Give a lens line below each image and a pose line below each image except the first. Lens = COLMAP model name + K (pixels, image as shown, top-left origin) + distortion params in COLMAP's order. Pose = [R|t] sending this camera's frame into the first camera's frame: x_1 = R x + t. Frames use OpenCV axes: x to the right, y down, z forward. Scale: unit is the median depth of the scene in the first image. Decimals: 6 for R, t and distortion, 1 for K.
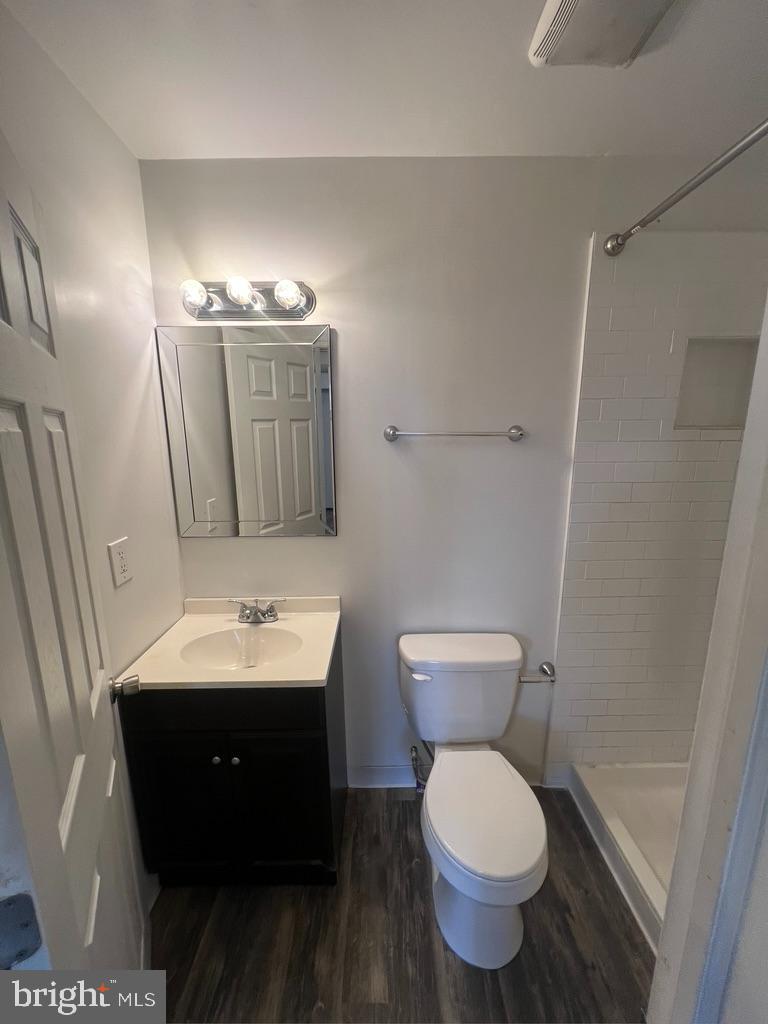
lens RADIAL K [[410.0, 0, 377.6], [0, 410.0, 511.5], [0, 0, 1]] dist [0.002838, 0.000650]
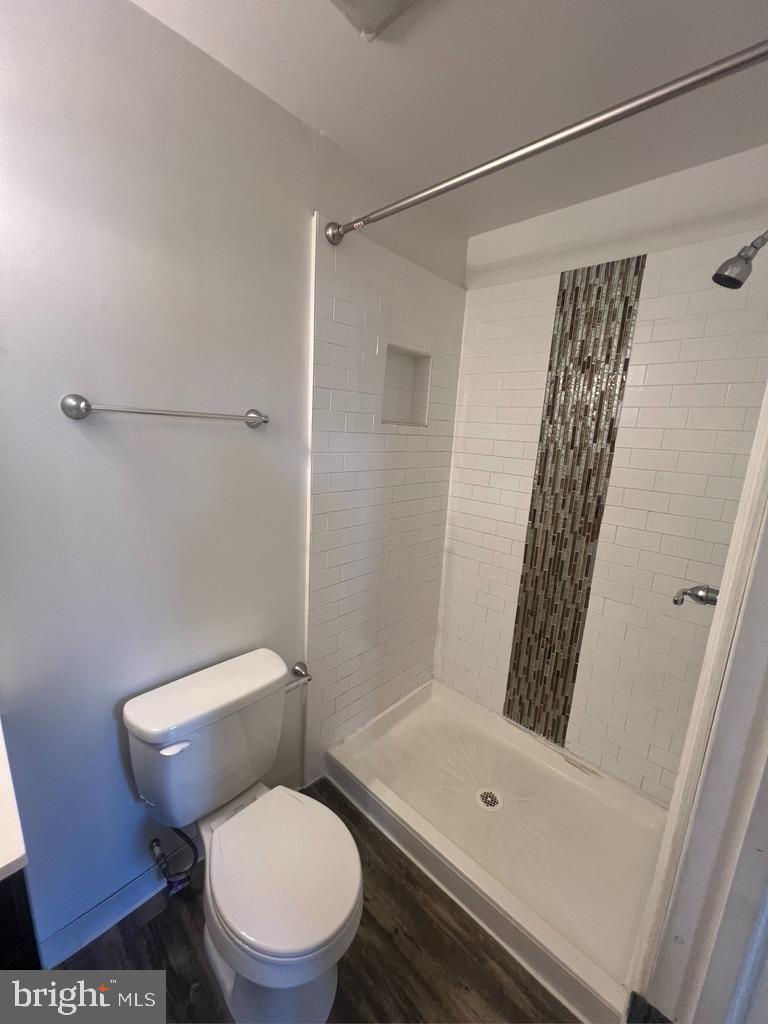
lens RADIAL K [[409.2, 0, 384.0], [0, 409.2, 512.0], [0, 0, 1]] dist [0.000691, 0.000301]
pose [[0.686180, -0.103241, 0.720068, -0.117527], [0.087785, 0.994395, 0.058919, -0.022695], [-0.722115, 0.022782, 0.691397, 0.223251]]
